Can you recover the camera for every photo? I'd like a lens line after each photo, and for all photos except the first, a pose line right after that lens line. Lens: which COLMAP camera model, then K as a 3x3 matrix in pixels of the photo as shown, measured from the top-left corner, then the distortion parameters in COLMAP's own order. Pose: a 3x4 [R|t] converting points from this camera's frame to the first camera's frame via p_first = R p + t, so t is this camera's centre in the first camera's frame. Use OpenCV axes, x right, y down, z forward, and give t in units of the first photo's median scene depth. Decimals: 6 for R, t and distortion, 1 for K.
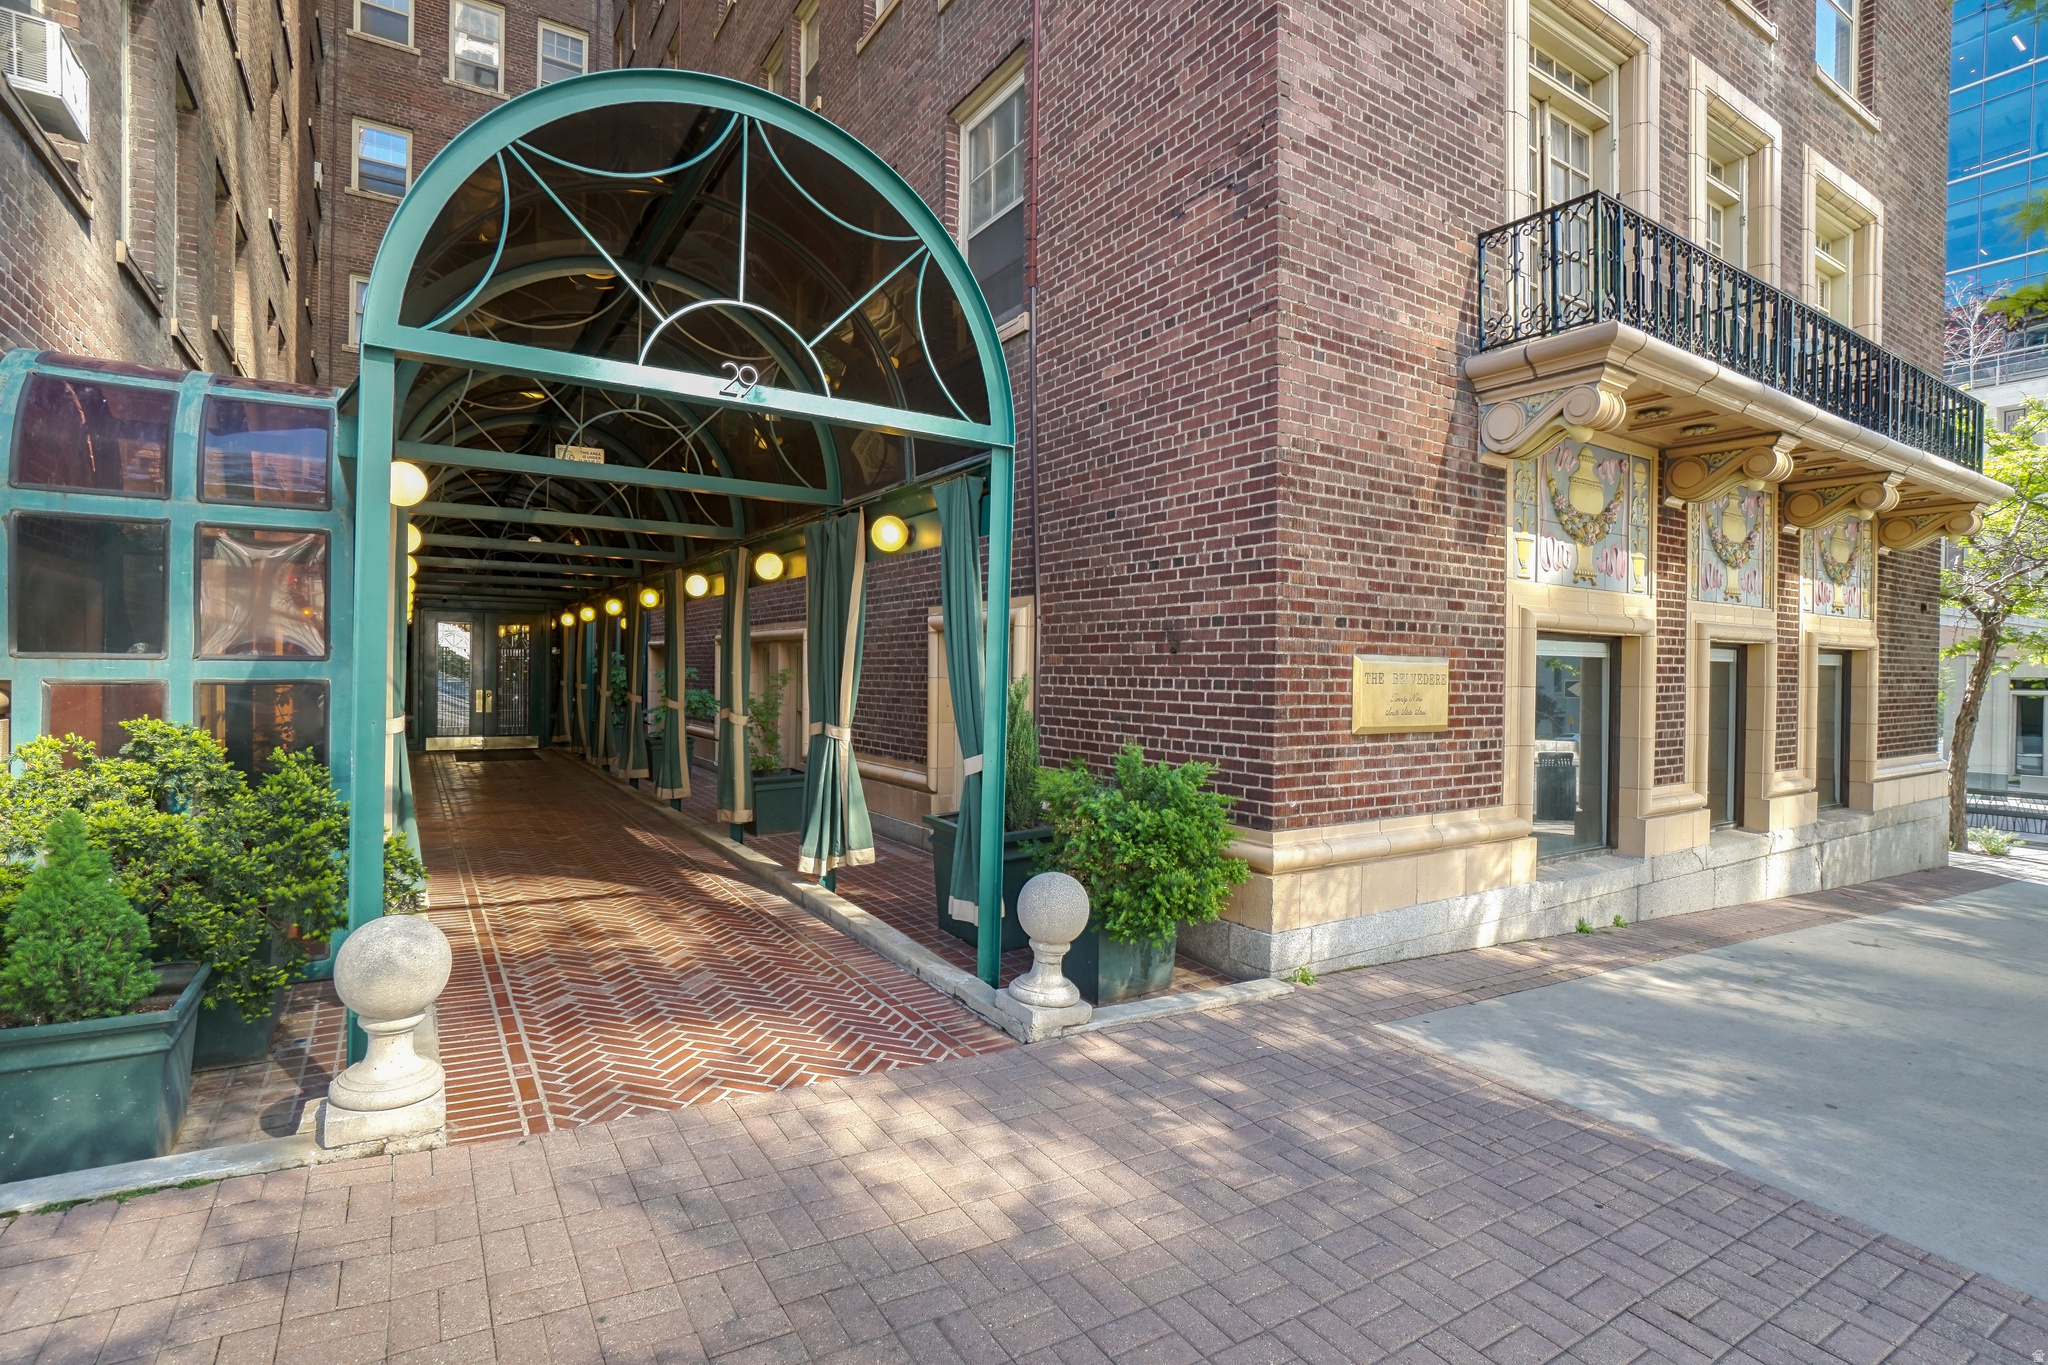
lens RADIAL K [[964.8, 0, 1020.8], [0, 964.8, 682.0], [0, 0, 1]] dist [-0.026666, -0.000185]
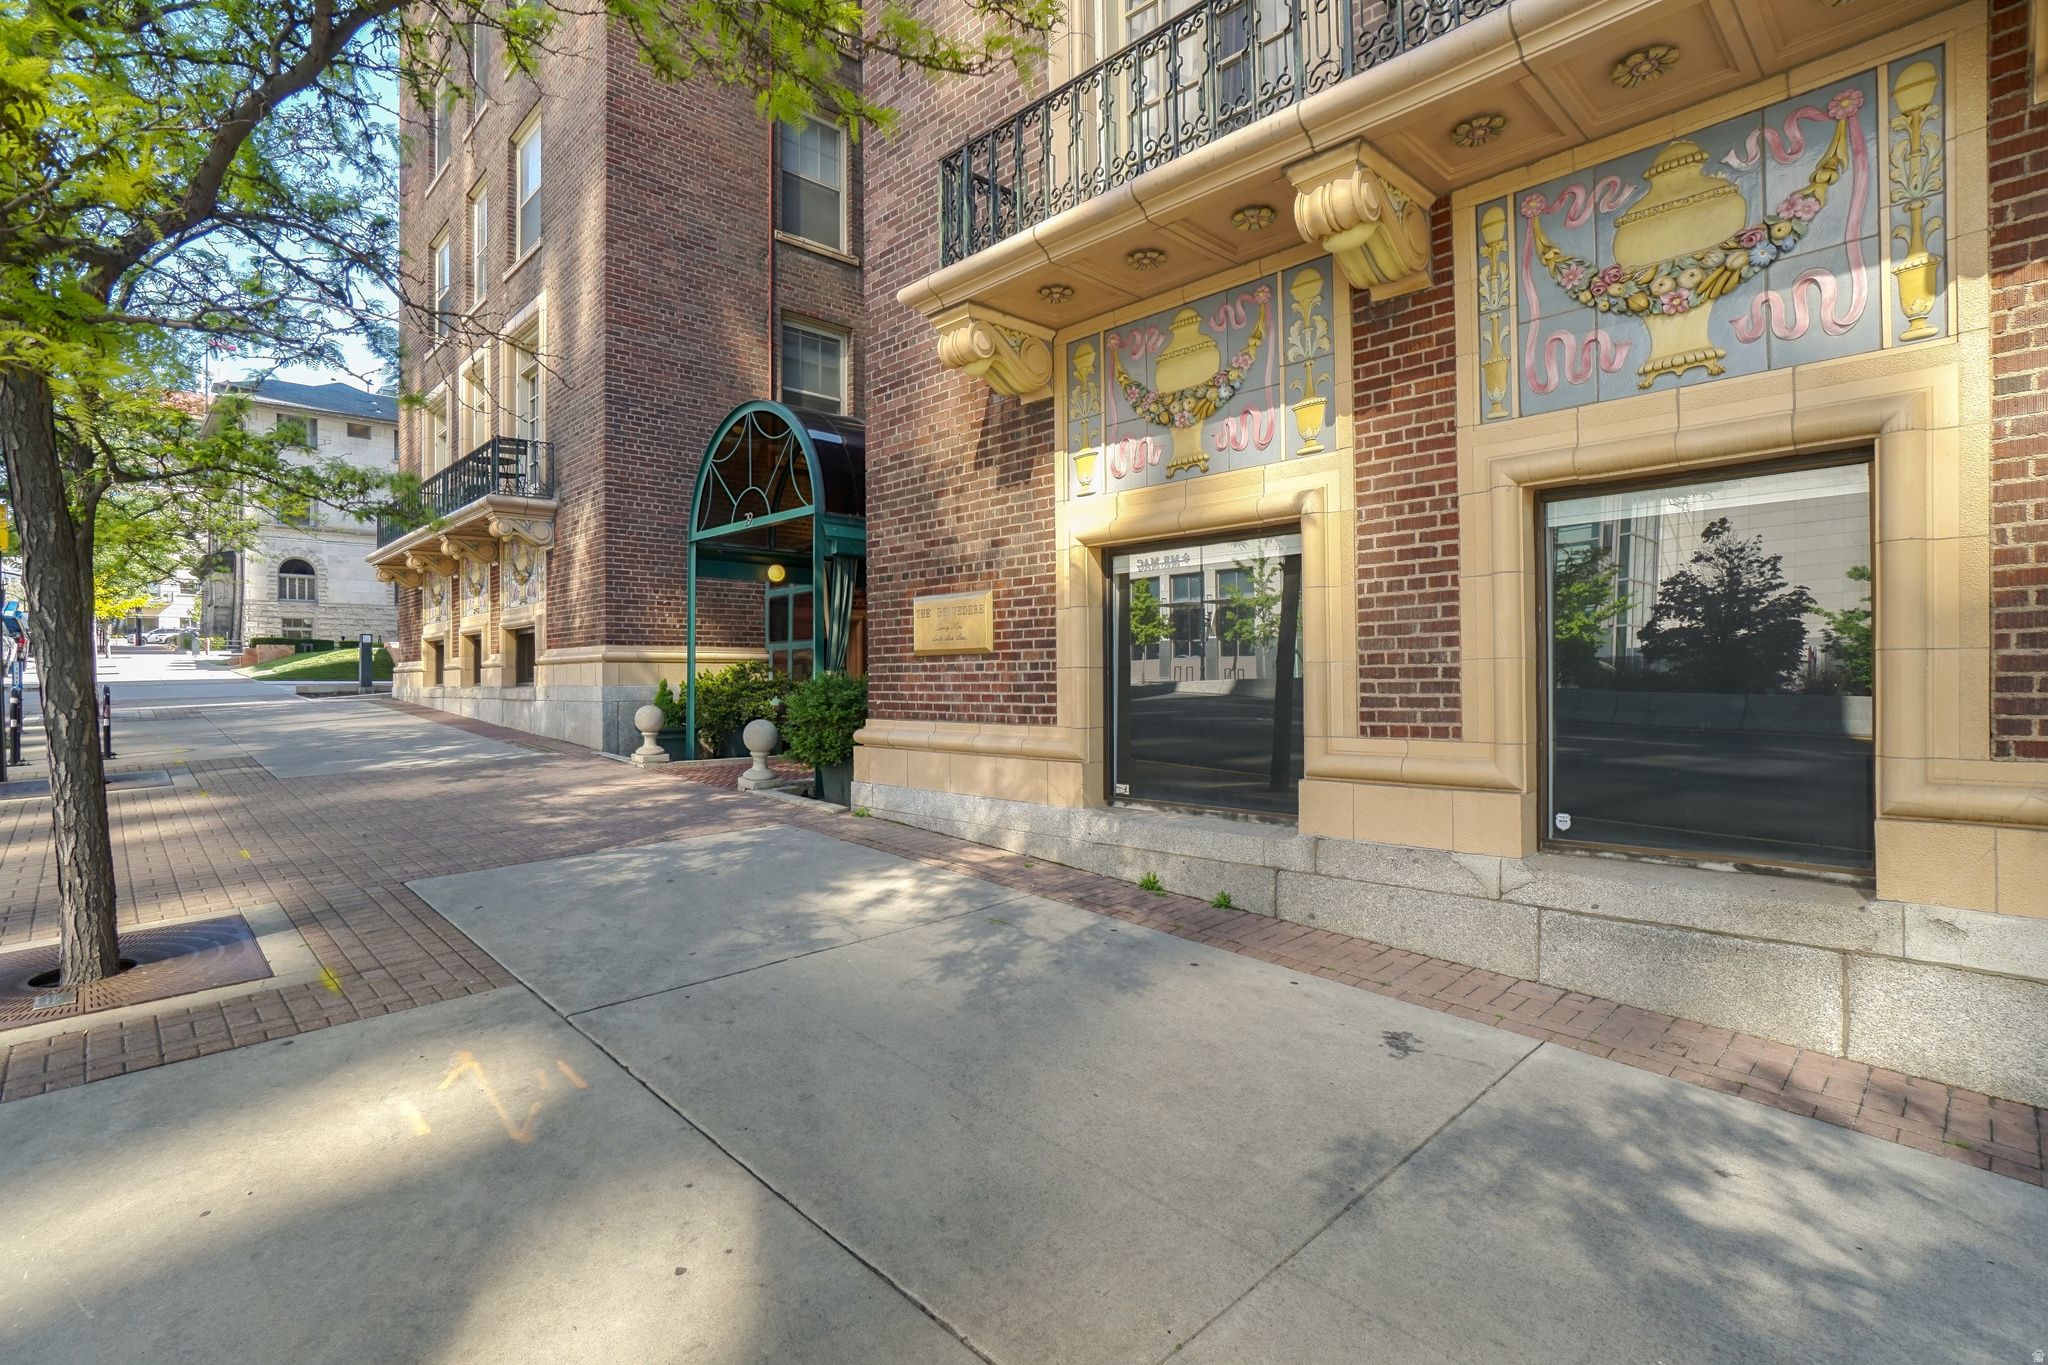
lens RADIAL K [[964.8, 0, 1023.0], [0, 964.8, 673.6], [0, 0, 1]] dist [-0.026666, -0.000185]
pose [[0.206684, -0.017071, -0.978259, 1.650123], [0.004156, 0.999854, -0.016570, 0.098830], [0.978399, -0.000641, 0.206725, 0.830835]]
